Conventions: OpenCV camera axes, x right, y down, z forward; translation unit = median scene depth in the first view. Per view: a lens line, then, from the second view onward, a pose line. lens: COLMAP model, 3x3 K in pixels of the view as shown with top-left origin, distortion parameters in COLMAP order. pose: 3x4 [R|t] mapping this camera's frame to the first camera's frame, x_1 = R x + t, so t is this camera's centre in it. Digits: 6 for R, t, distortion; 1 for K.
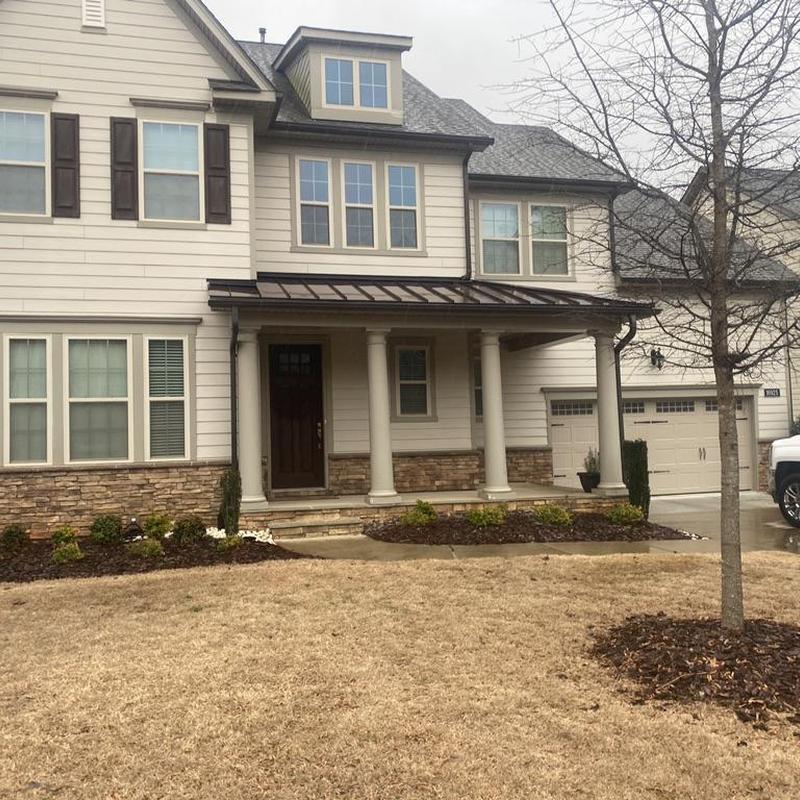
lens RADIAL K [[775.2, 0, 389.8], [0, 775.2, 387.7], [0, 0, 1]] dist [0.158099, -0.375203]
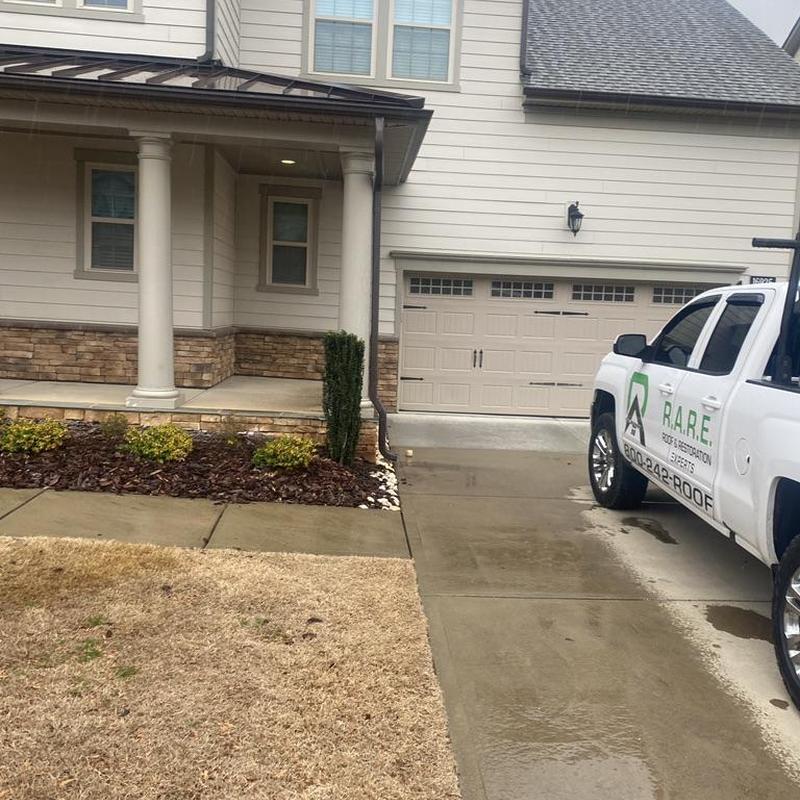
lens RADIAL K [[788.1, 0, 398.9], [0, 788.1, 387.8], [0, 0, 1]] dist [0.129060, -0.251698]
pose [[0.979355, 0.094703, -0.178591, 0.463592], [-0.065988, 0.984847, 0.160382, 0.008937], [0.191073, -0.145286, 0.970764, 0.412004]]
